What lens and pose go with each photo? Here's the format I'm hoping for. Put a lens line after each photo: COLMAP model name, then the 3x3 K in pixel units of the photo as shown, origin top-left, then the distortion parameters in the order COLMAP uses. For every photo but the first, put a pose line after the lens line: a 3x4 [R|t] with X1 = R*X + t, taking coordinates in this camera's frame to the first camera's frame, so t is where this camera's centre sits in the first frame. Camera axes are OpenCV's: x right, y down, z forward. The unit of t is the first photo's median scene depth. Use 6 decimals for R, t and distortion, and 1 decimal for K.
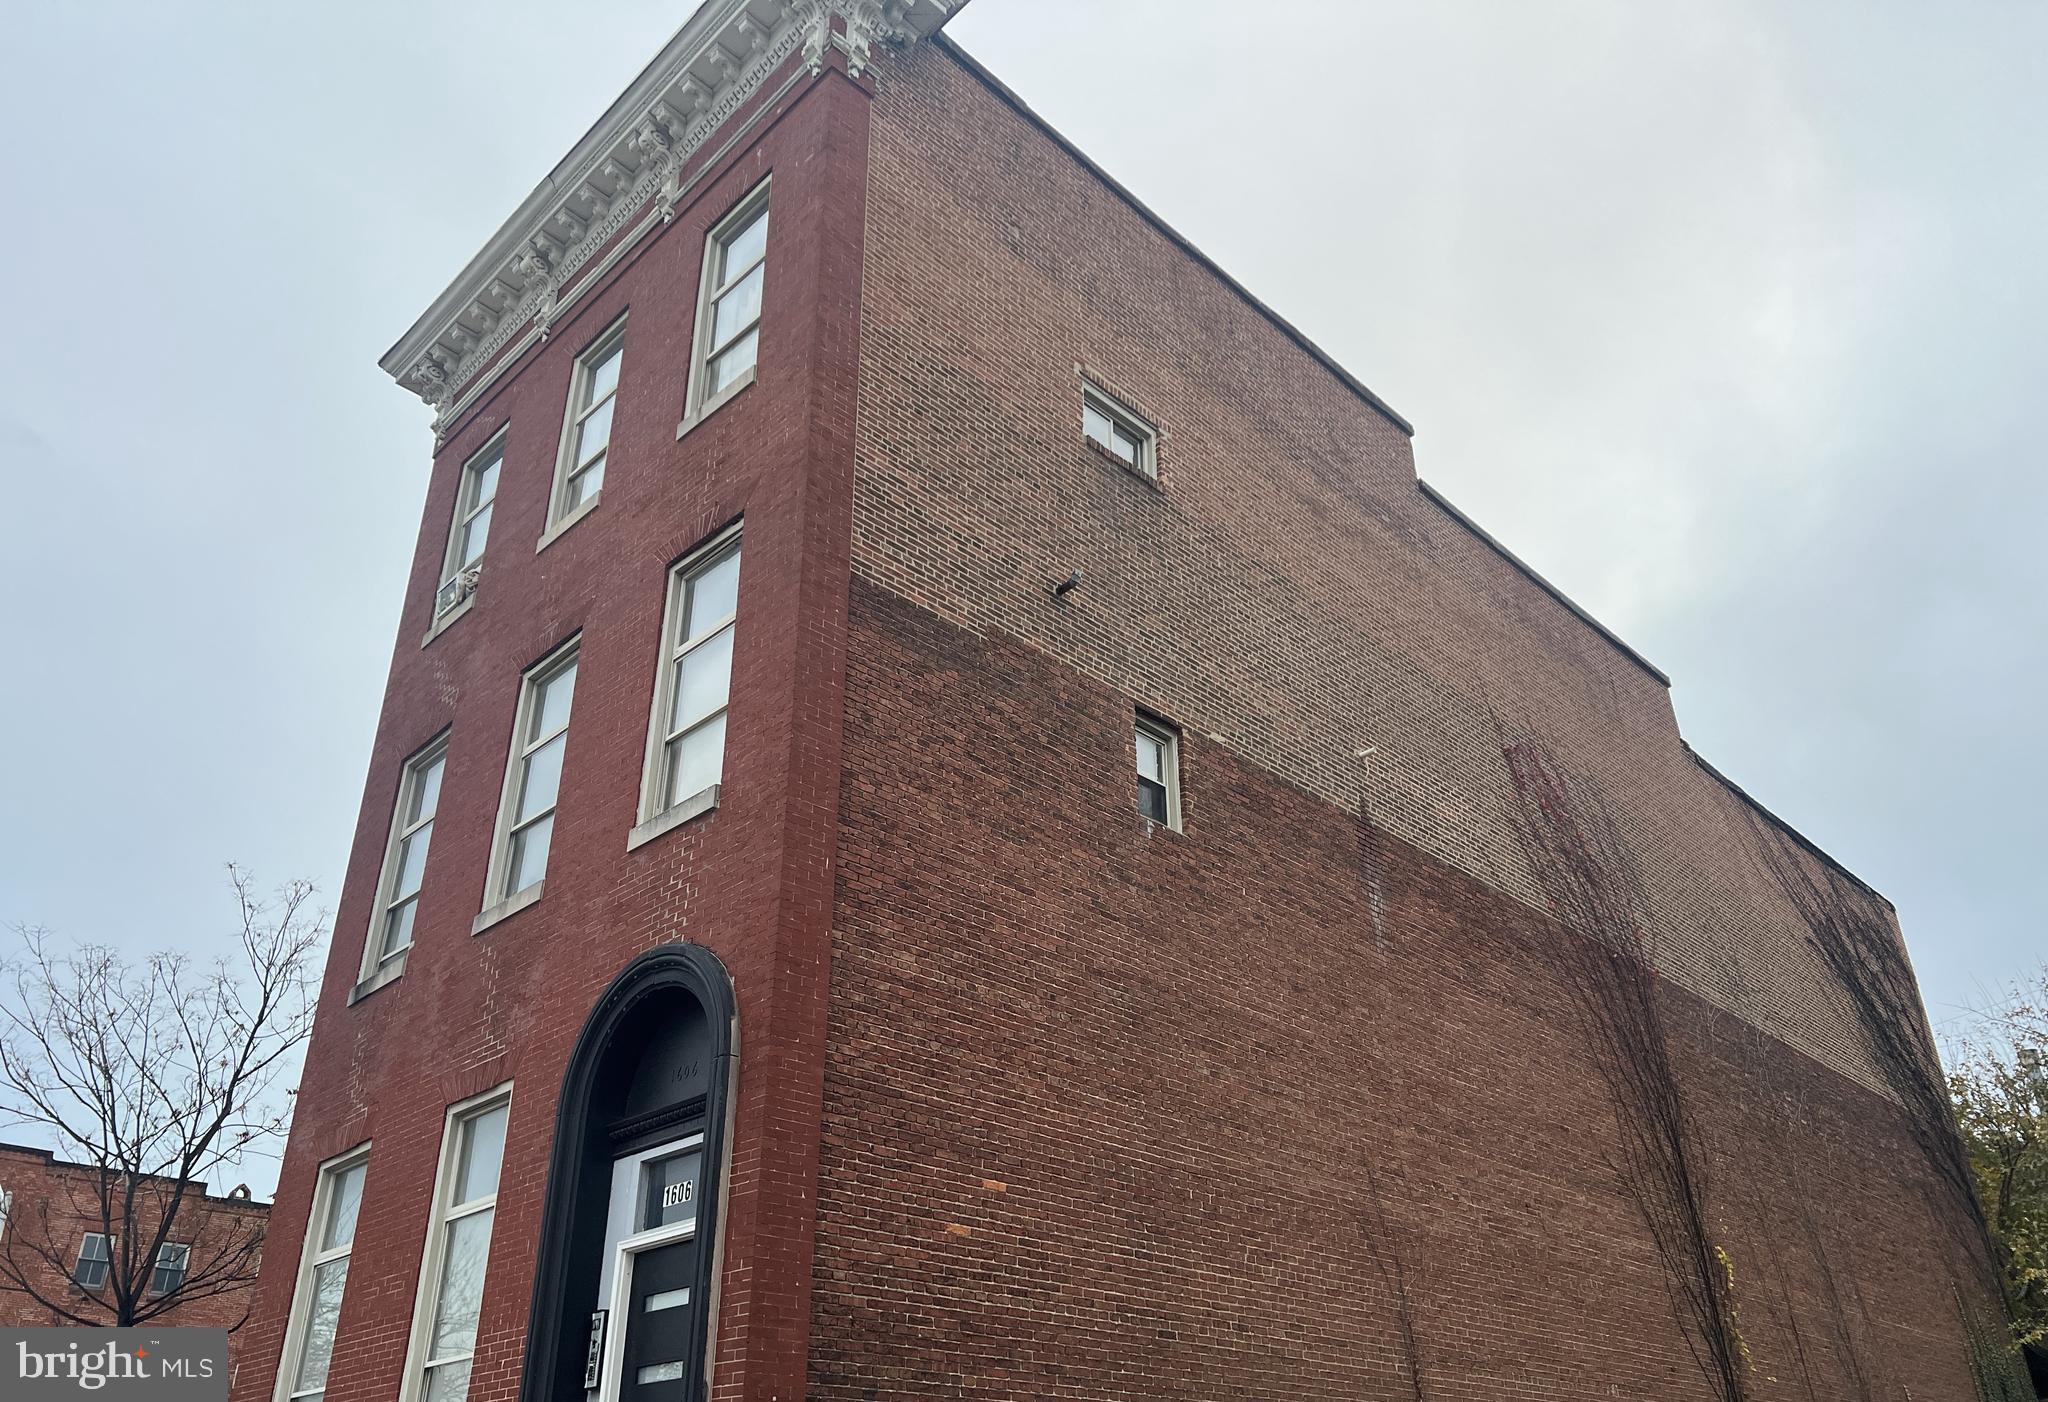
lens RADIAL K [[1568.2, 0, 1012.1], [0, 1568.2, 733.5], [0, 0, 1]] dist [0.035511, -0.060393]
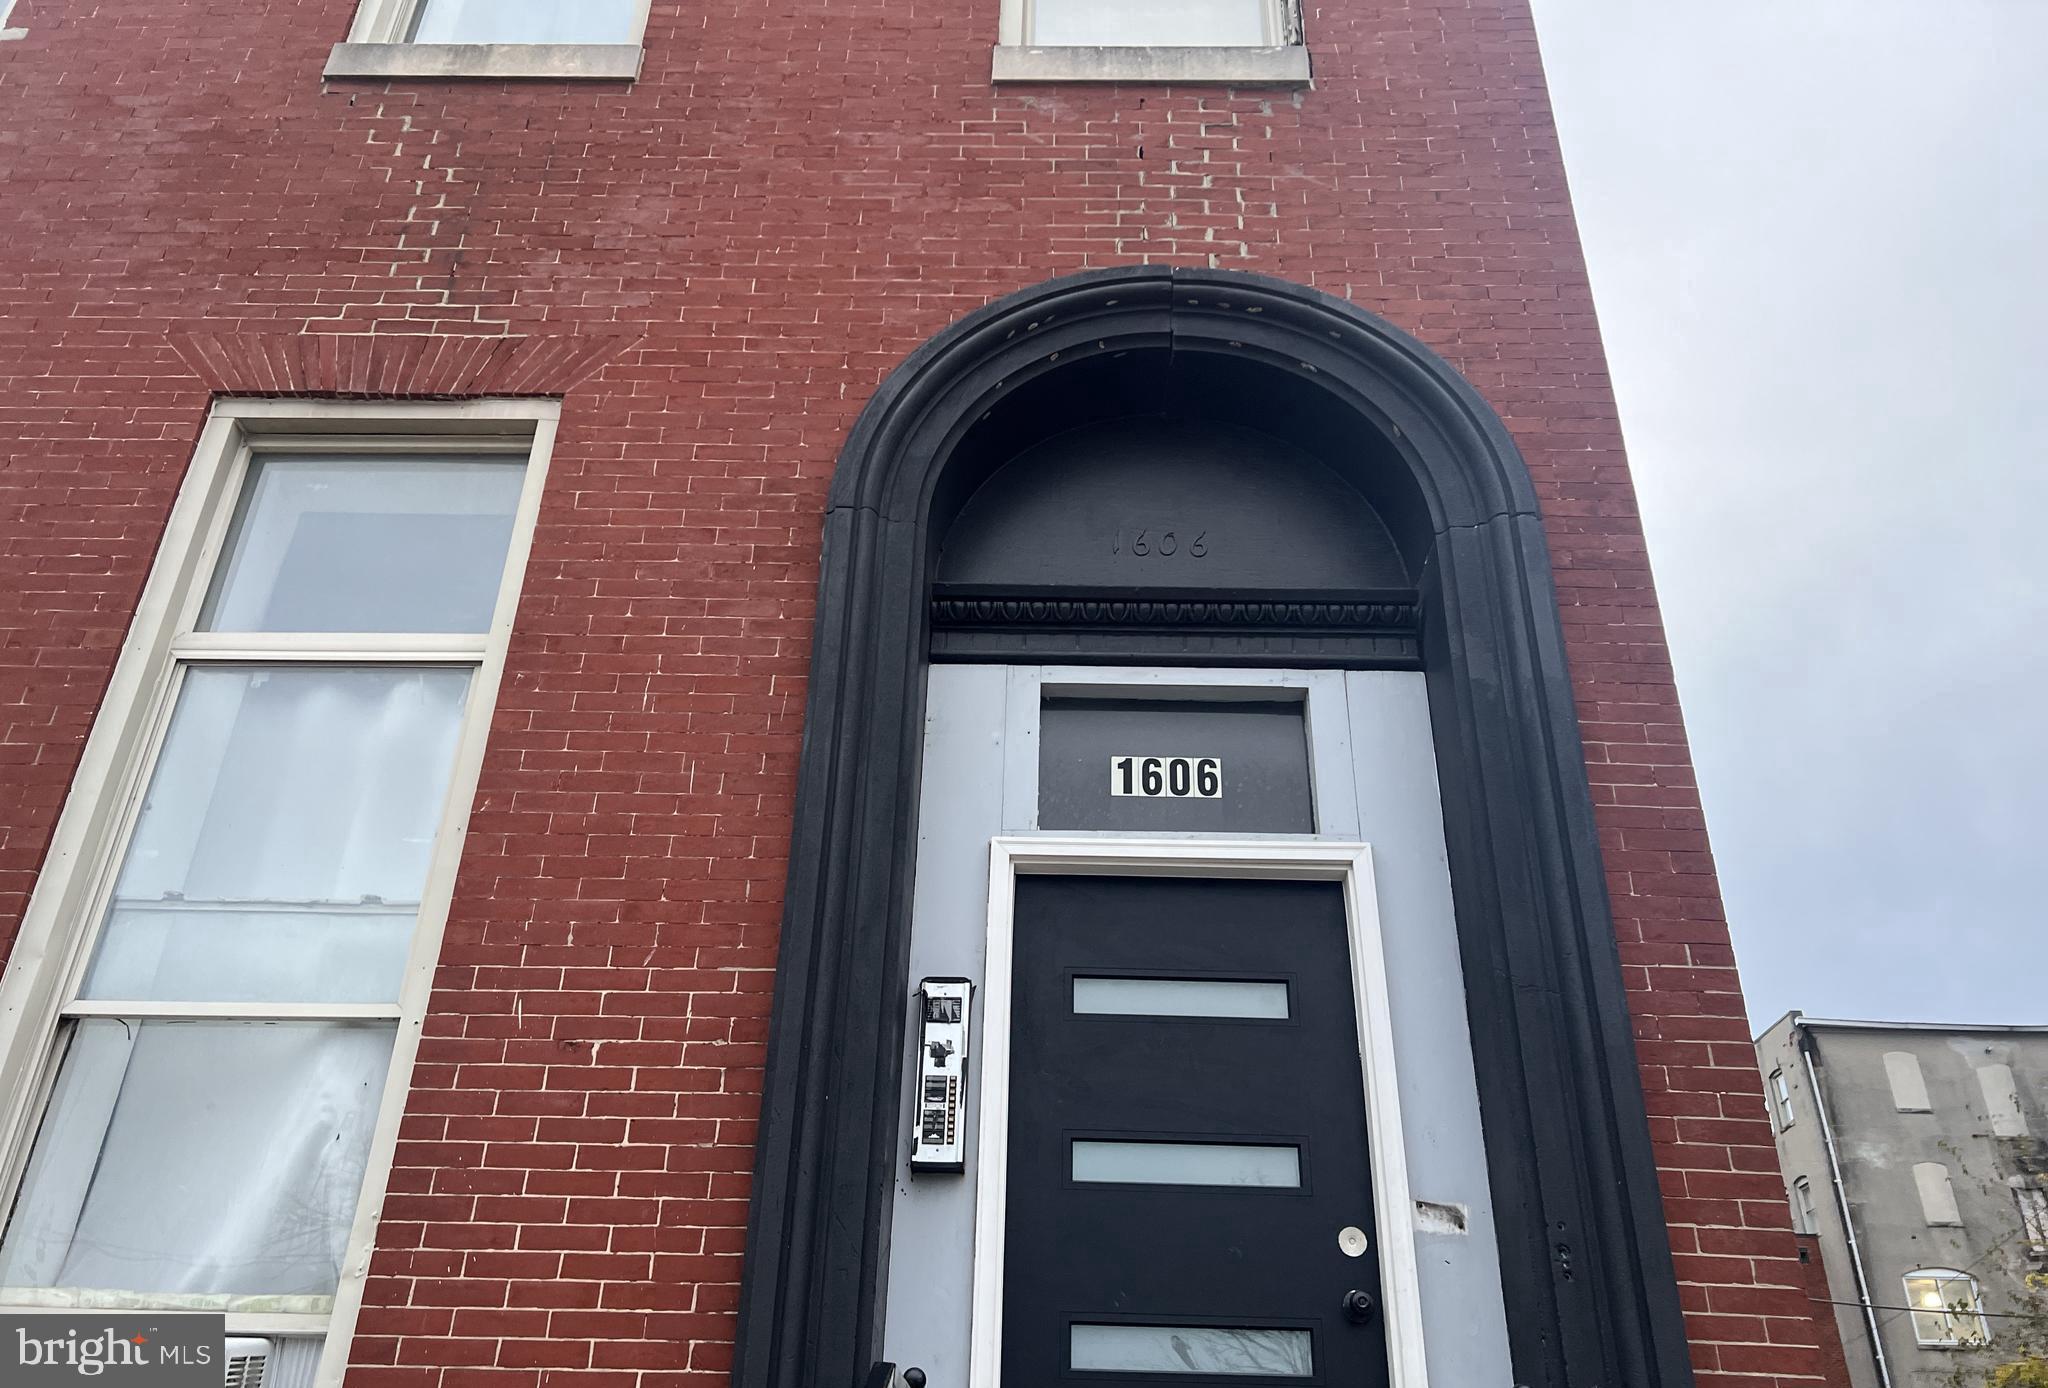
lens RADIAL K [[1567.2, 0, 1025.8], [0, 1567.2, 734.4], [0, 0, 1]] dist [0.060364, -0.058743]
pose [[0.717094, 0.369883, 0.590731, -0.447508], [-0.362524, 0.921831, -0.137129, 0.317888], [-0.595276, -0.115820, 0.795130, 0.610299]]
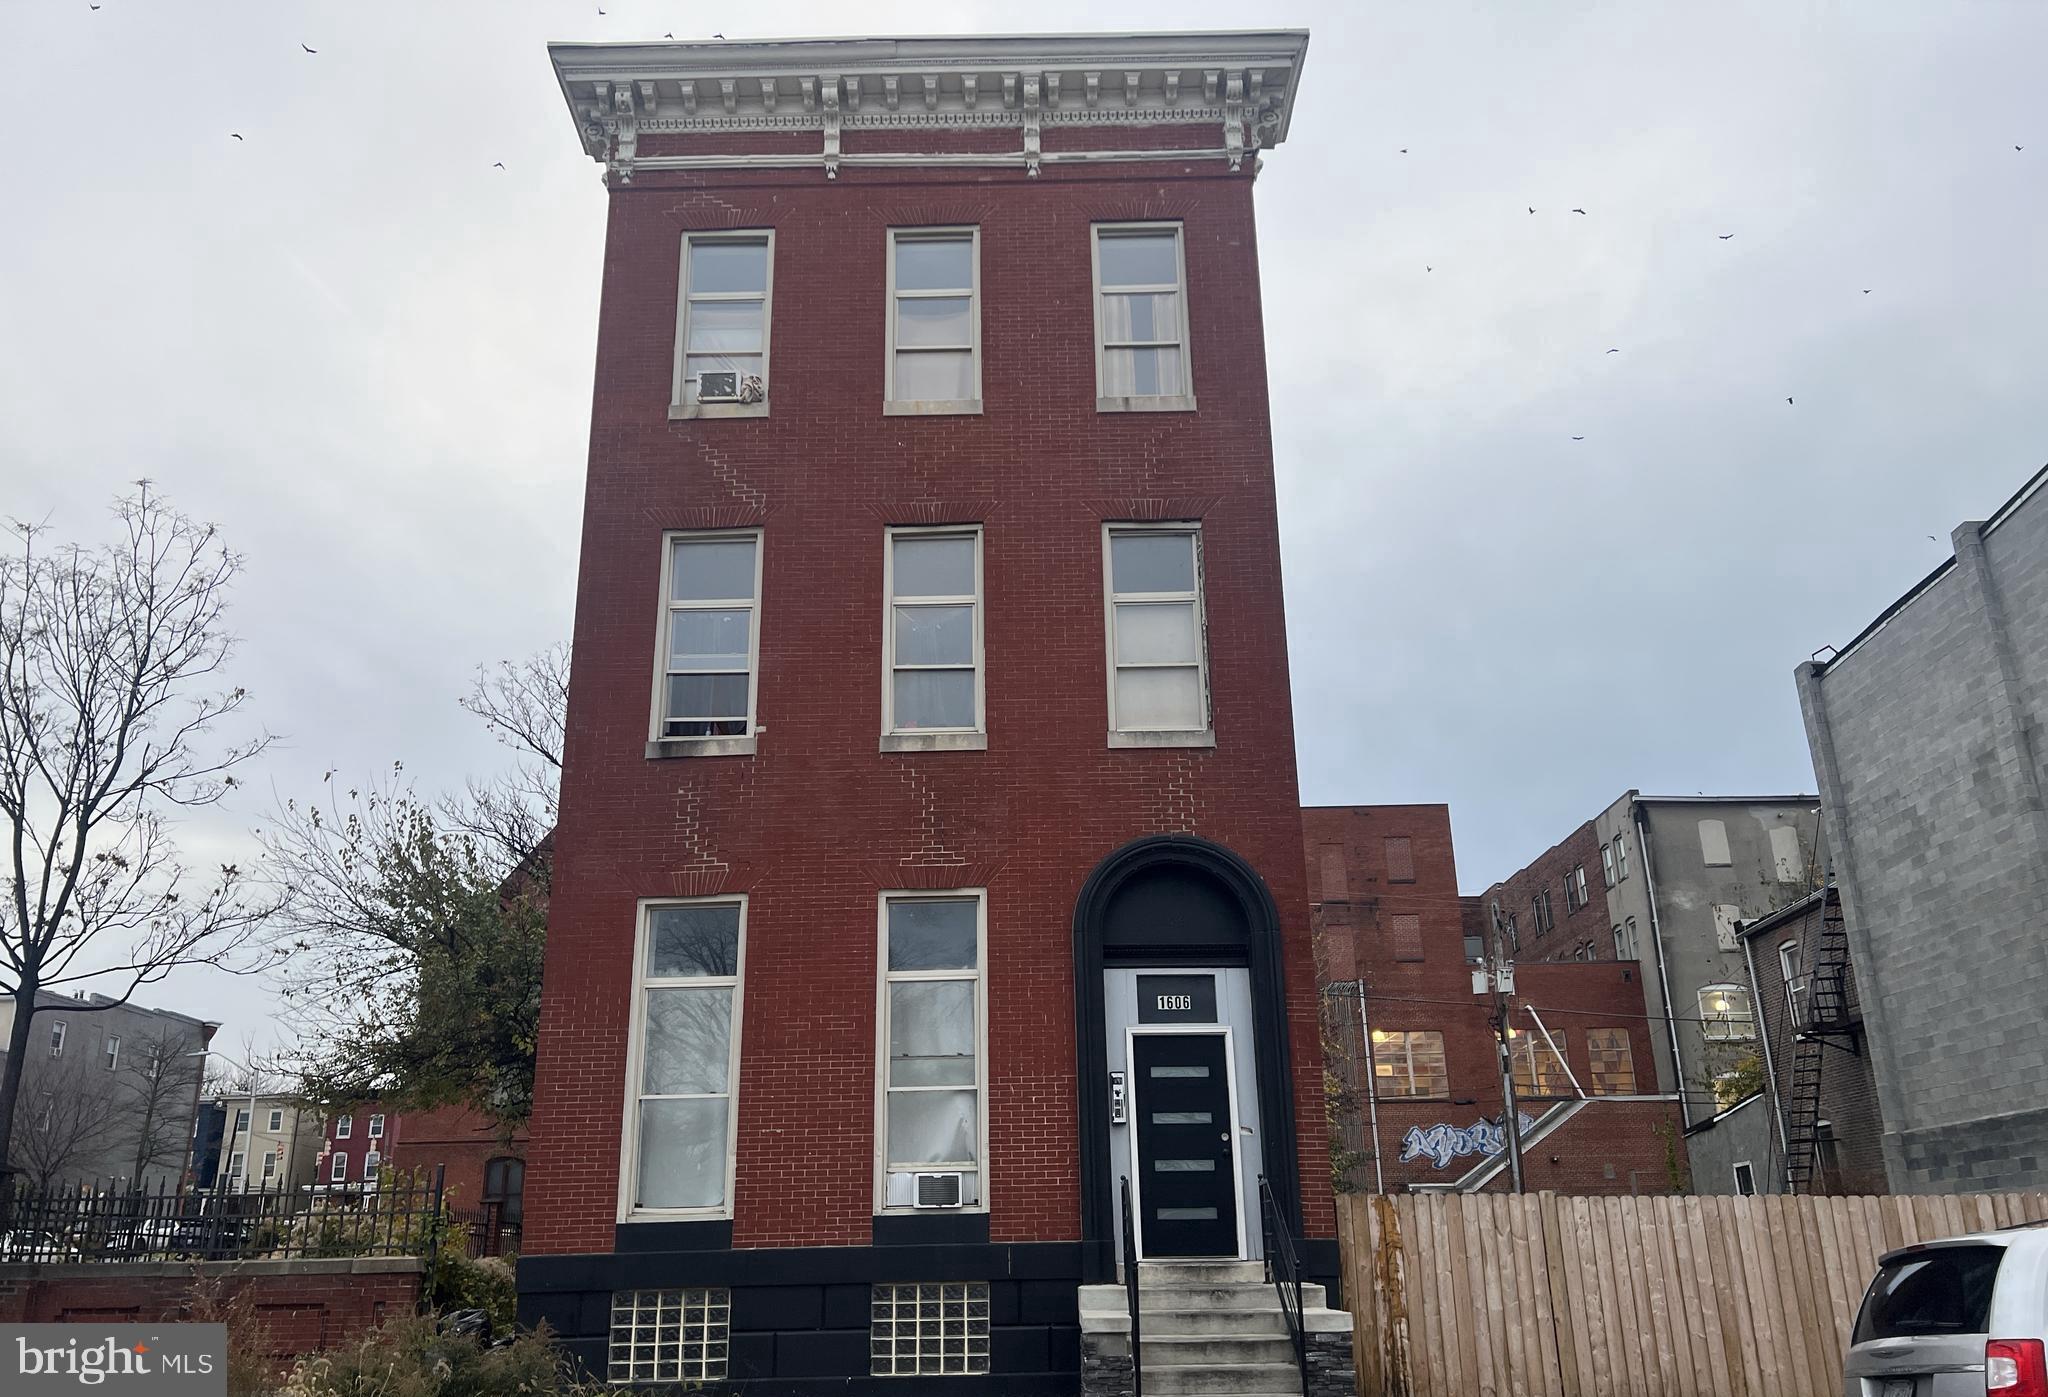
lens RADIAL K [[1579.1, 0, 1024.5], [0, 1579.1, 729.6], [0, 0, 1]] dist [0.055082, -0.061451]
pose [[0.709302, 0.232731, 0.665378, -1.229360], [-0.331254, 0.943257, 0.023196, 0.053731], [-0.622224, -0.236862, 0.746146, 0.026638]]
